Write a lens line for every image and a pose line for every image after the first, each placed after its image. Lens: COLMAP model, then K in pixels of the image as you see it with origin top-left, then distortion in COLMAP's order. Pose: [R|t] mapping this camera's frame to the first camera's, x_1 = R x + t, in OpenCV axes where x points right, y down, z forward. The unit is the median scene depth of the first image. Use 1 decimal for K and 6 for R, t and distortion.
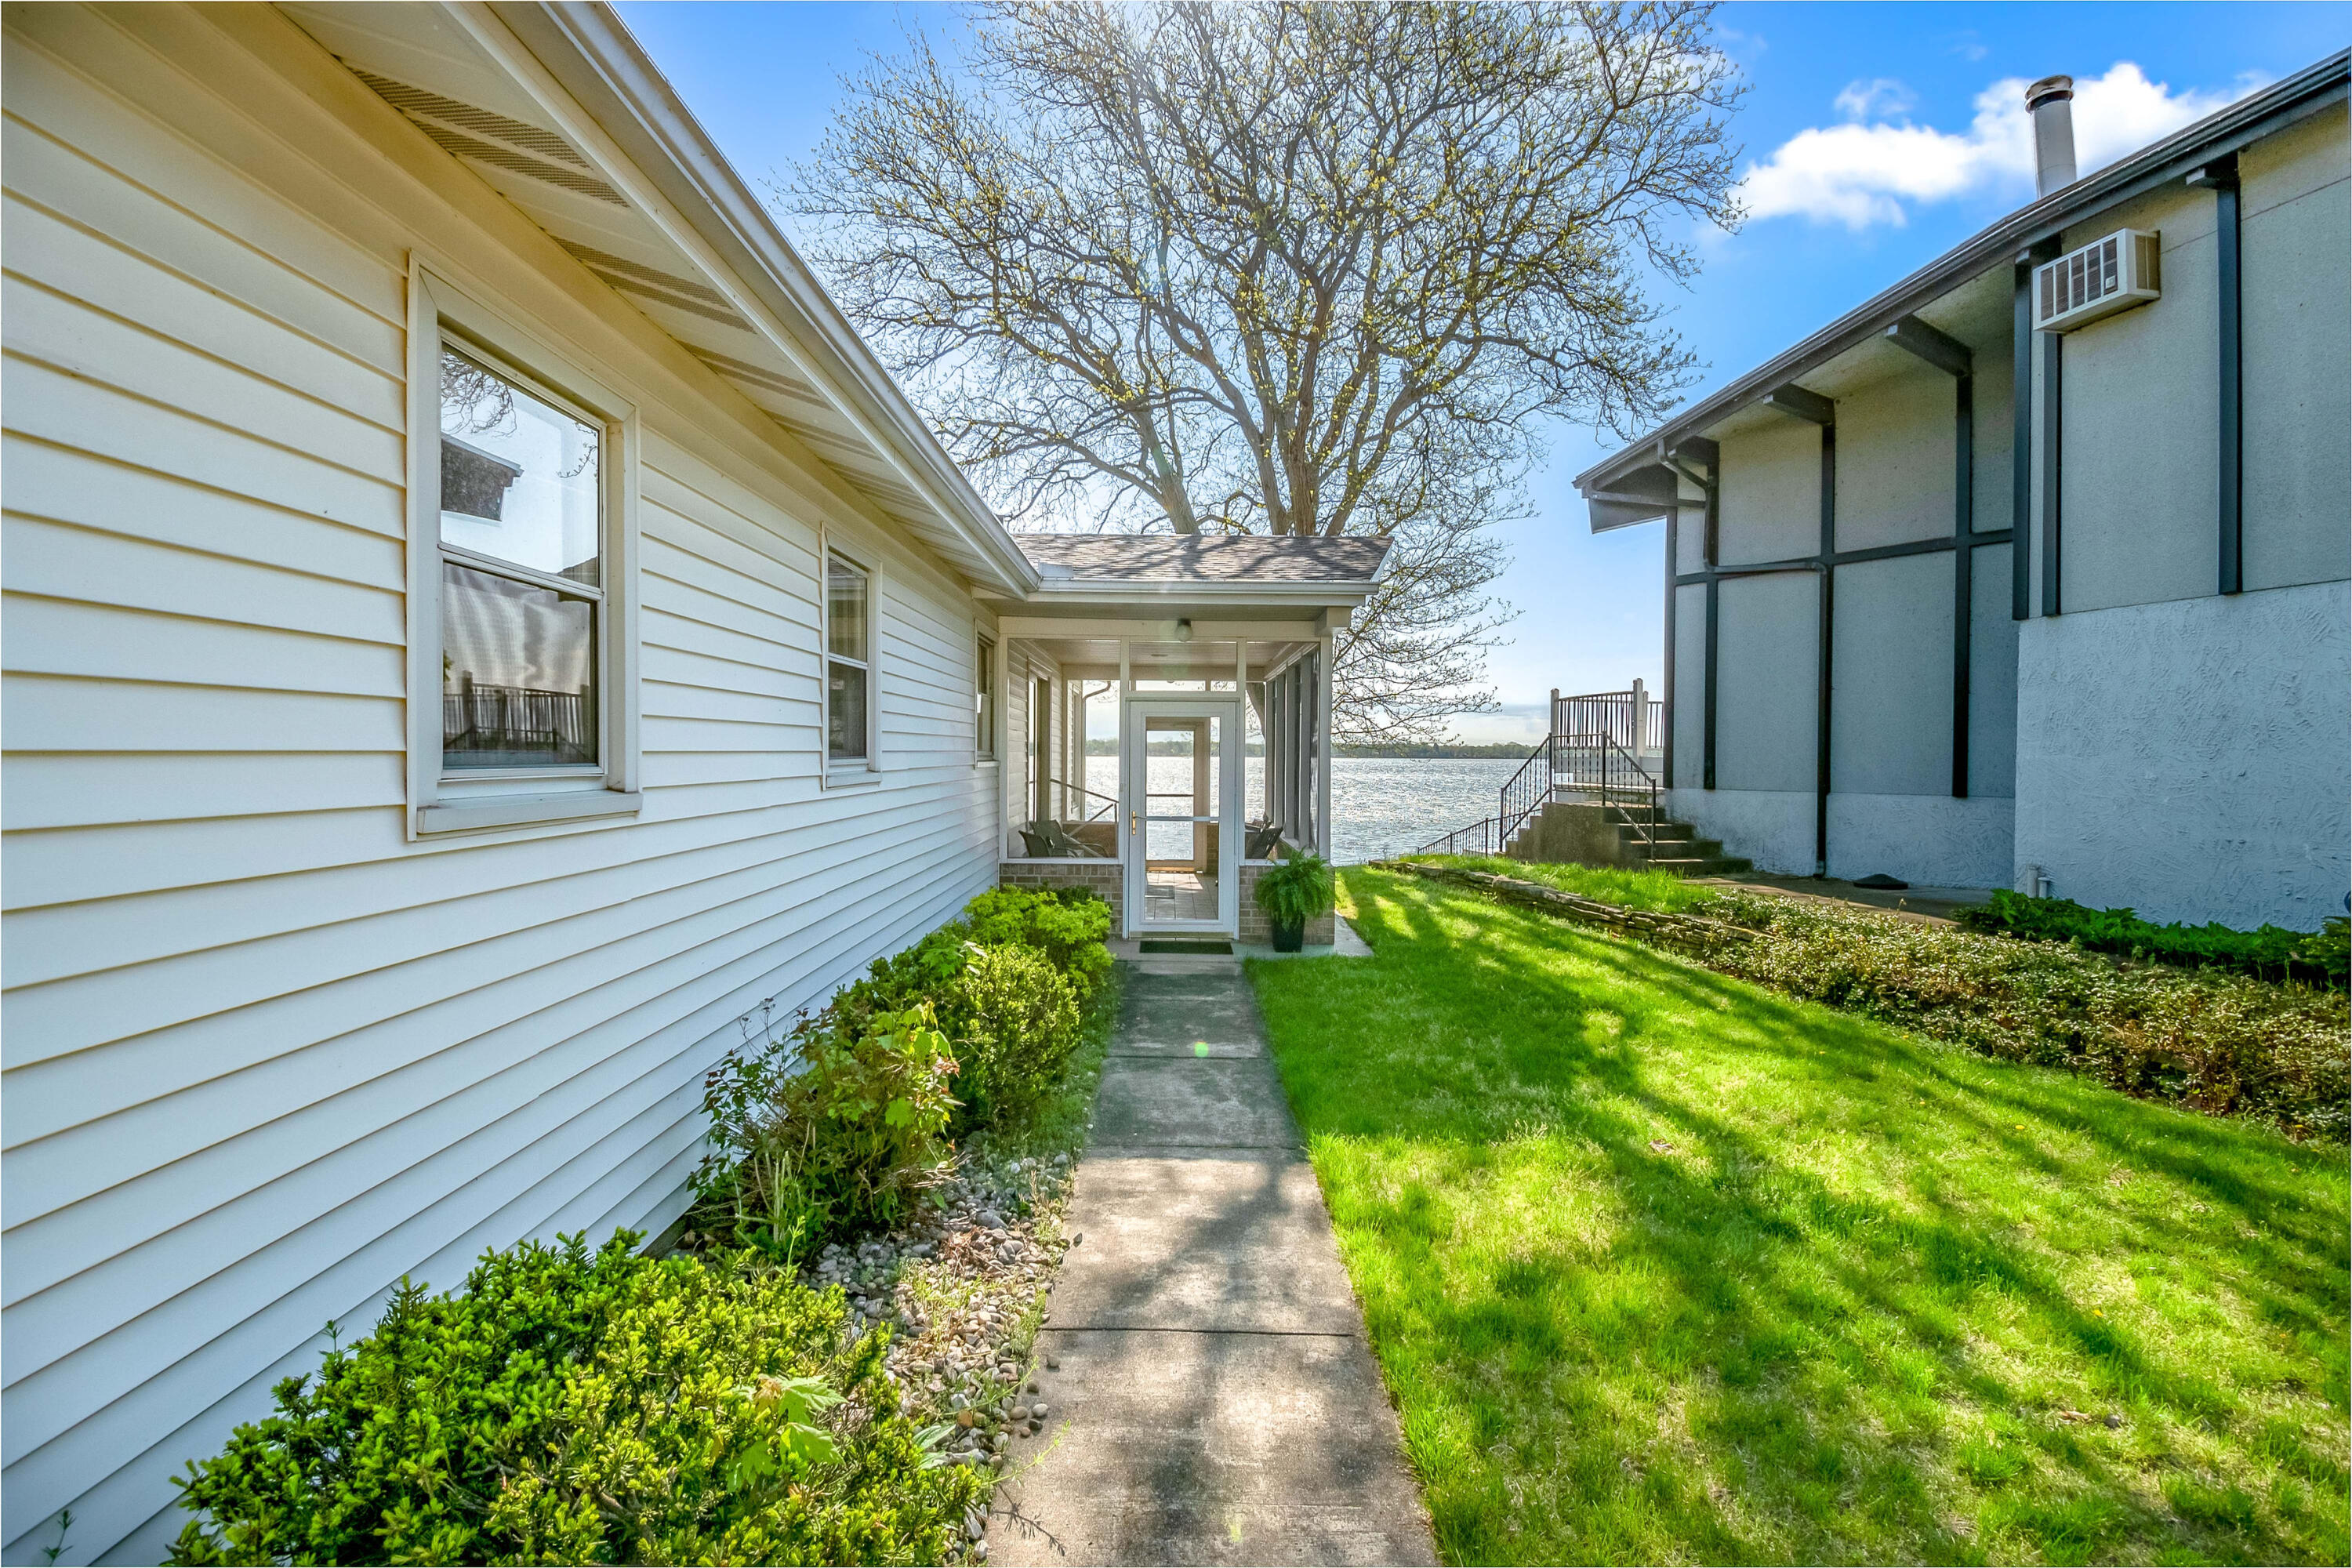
lens RADIAL K [[1028.5, 0, 1180.4], [0, 1028.5, 772.3], [0, 0, 1]] dist [0.022509, -0.028763]
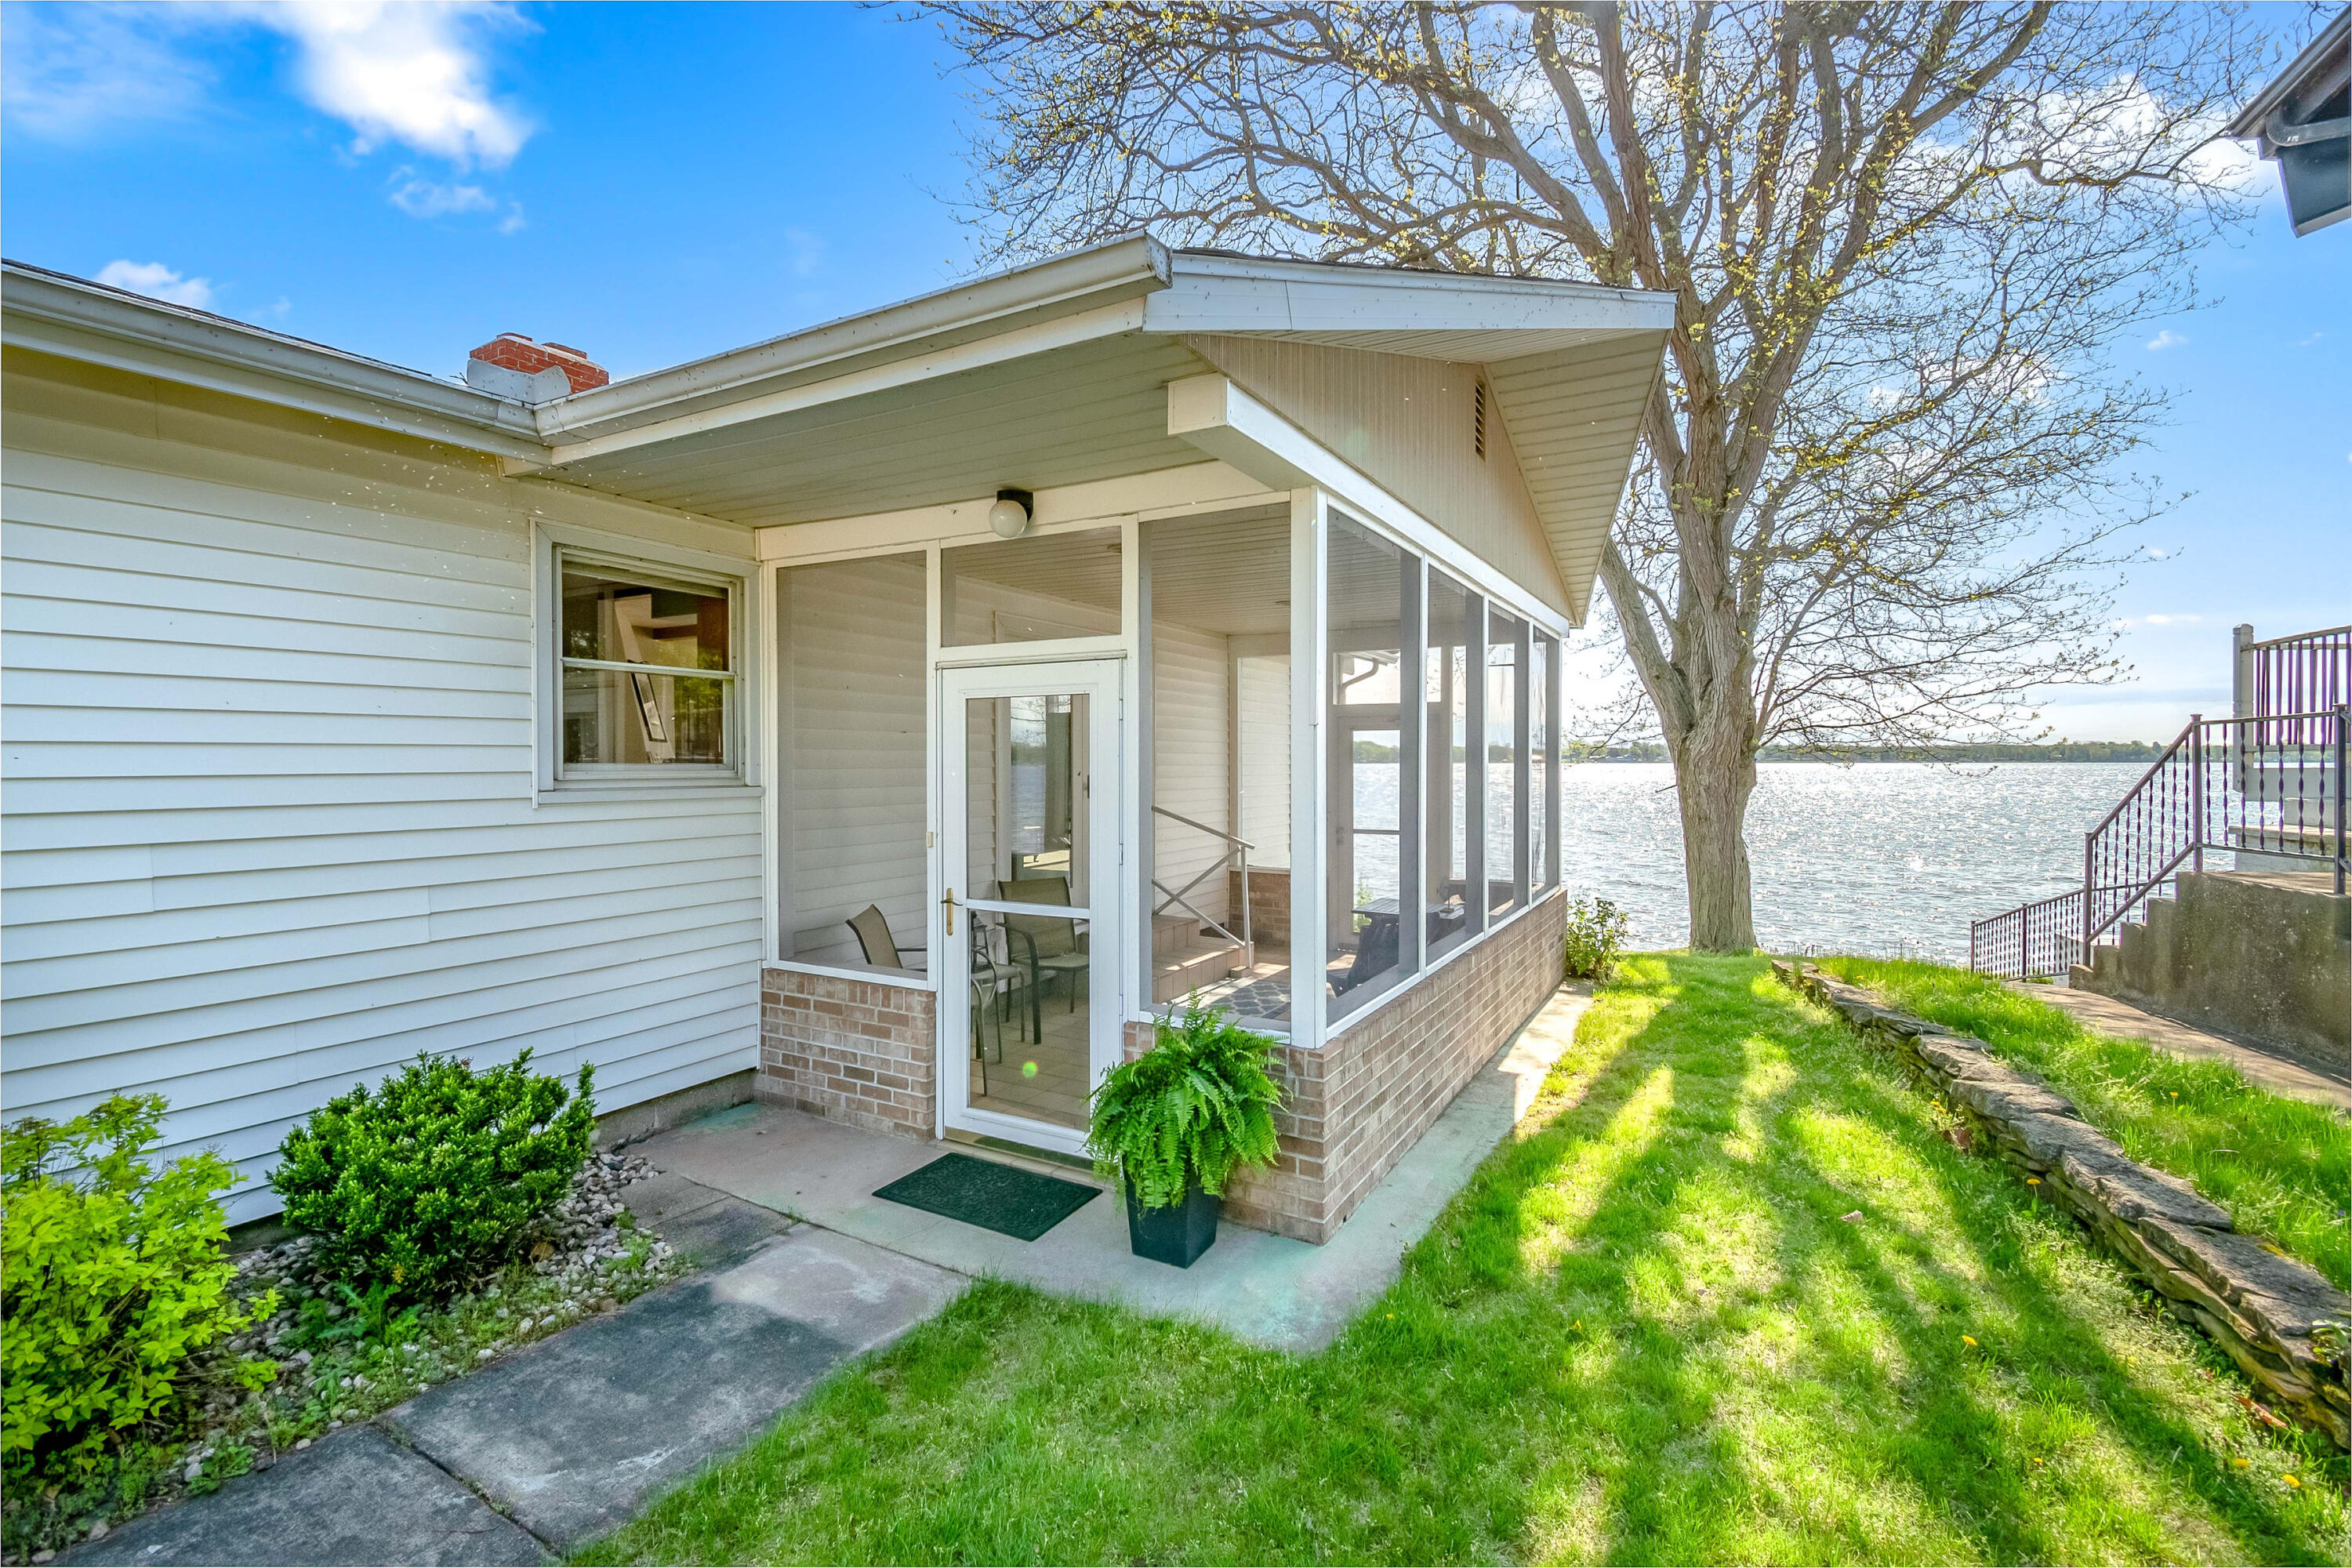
lens RADIAL K [[1028.5, 0, 1180.4], [0, 1028.5, 772.3], [0, 0, 1]] dist [0.022509, -0.028763]
pose [[0.867257, -0.001673, -0.497858, 0.209104], [-0.001409, 0.999982, -0.005816, -0.011350], [0.497859, 0.005745, 0.867239, 0.423487]]
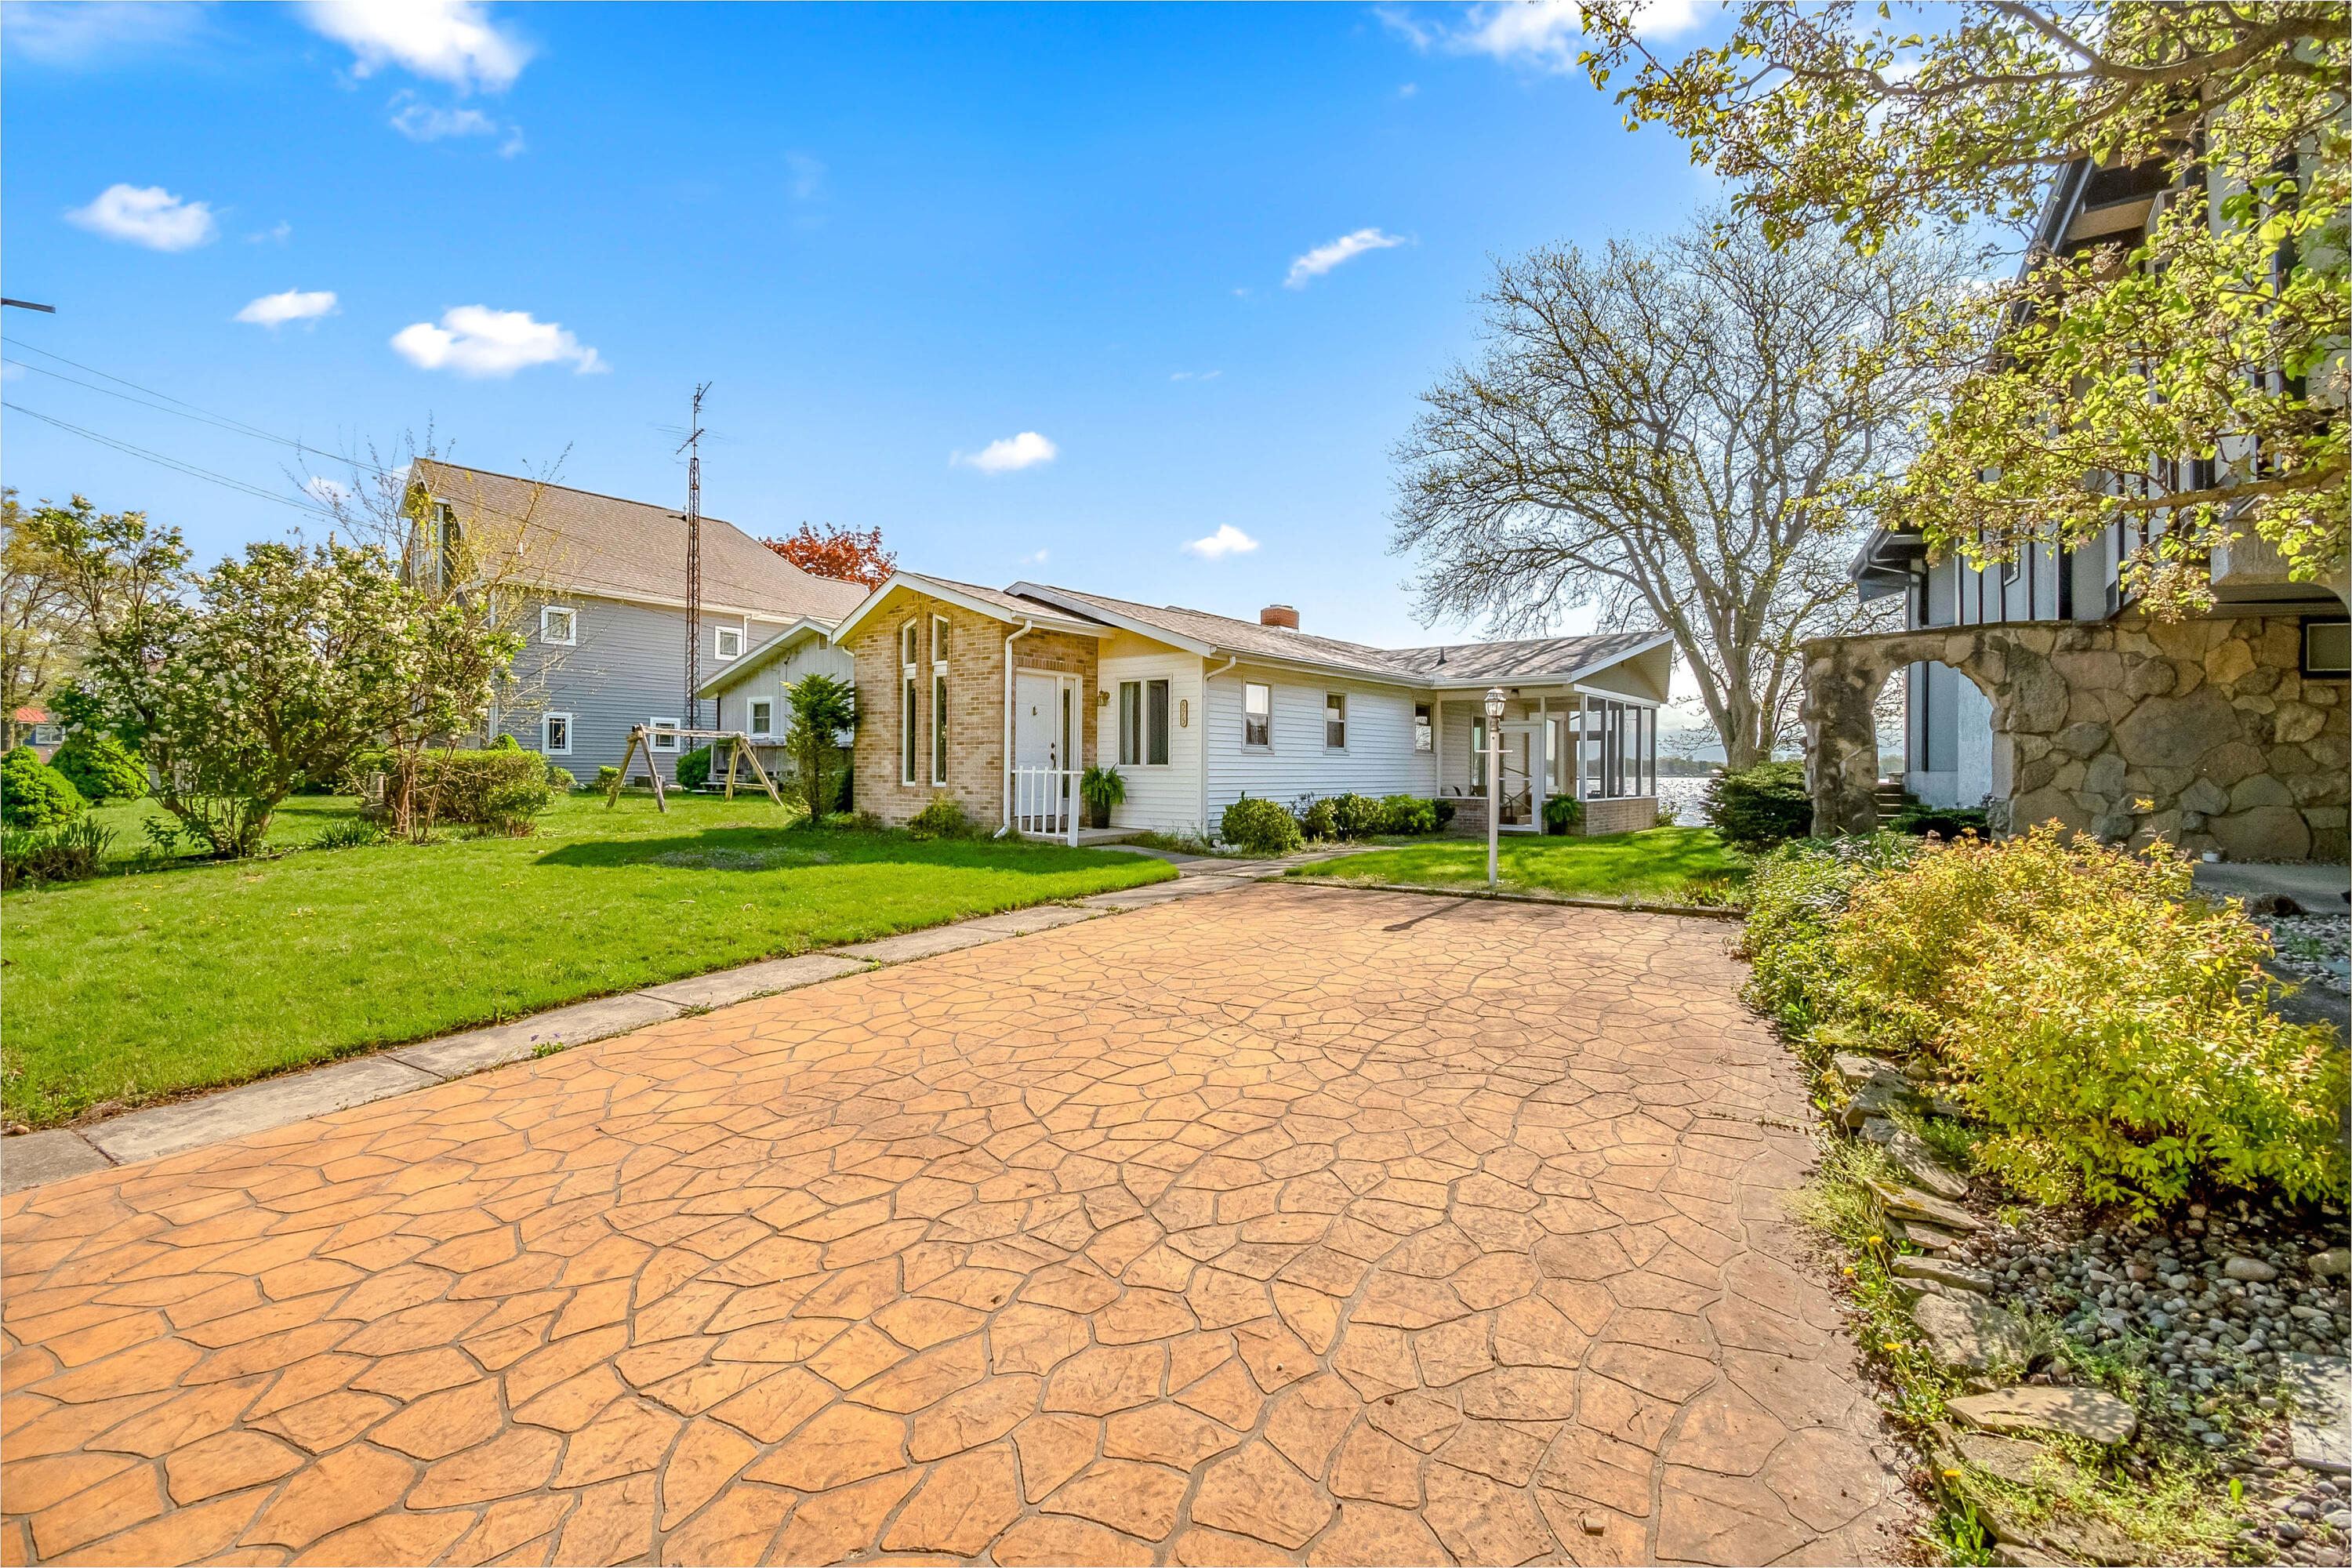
lens RADIAL K [[1028.5, 0, 1180.4], [0, 1028.5, 772.3], [0, 0, 1]] dist [0.022509, -0.028763]
pose [[0.783374, -0.001270, -0.621549, 0.555898], [-0.011346, 0.999802, -0.016343, 0.051698], [0.621447, 0.019855, 0.783205, -0.806502]]
